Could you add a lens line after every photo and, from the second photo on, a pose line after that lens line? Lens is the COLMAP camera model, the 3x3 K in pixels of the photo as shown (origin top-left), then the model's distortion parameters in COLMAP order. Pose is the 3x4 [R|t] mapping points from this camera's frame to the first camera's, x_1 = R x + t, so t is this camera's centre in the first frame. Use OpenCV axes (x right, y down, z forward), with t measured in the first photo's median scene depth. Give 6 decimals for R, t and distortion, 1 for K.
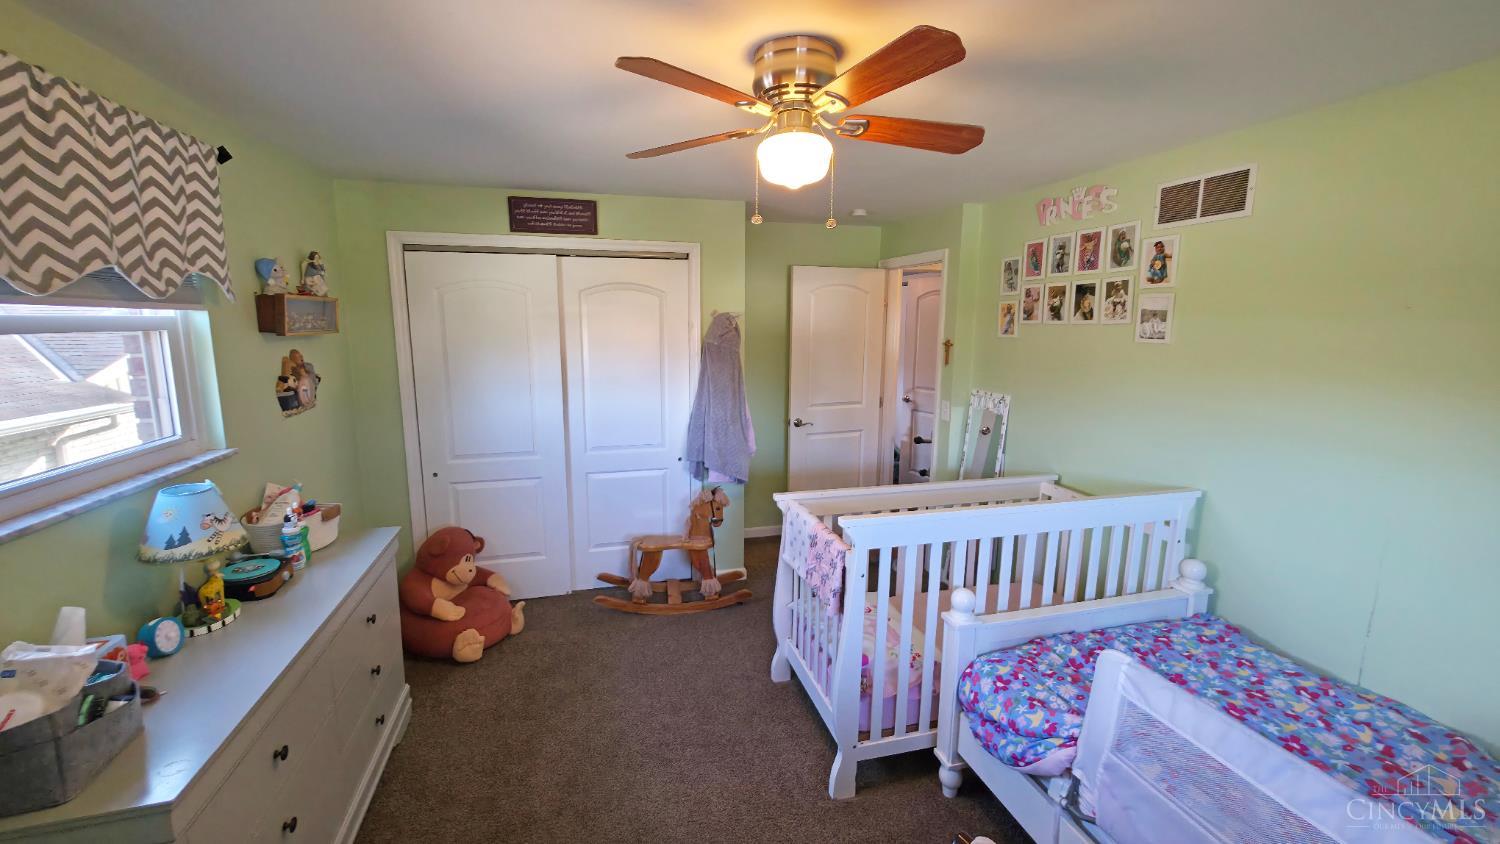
lens RADIAL K [[597.2, 0, 748.5], [0, 597.2, 417.0], [0, 0, 1]] dist [0.000700, 0.000092]
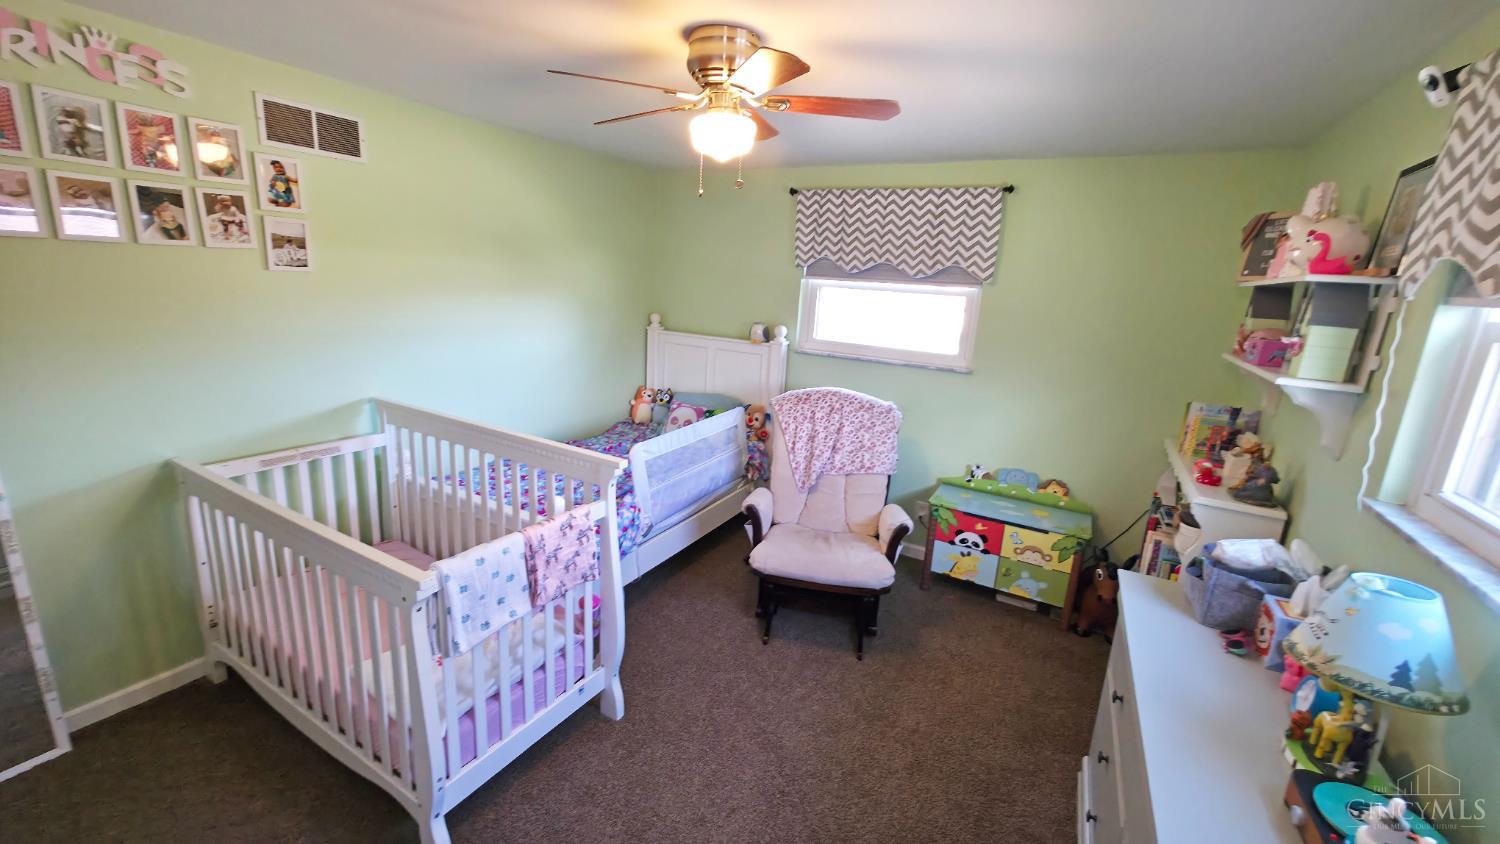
lens RADIAL K [[597.2, 0, 745.7], [0, 597.2, 418.4], [0, 0, 1]] dist [0.000700, 0.000092]
pose [[-0.716748, -0.217630, 0.662502, -0.542134], [0.042117, 0.934808, 0.352646, -0.211377], [-0.696059, 0.280661, -0.660857, 1.198794]]
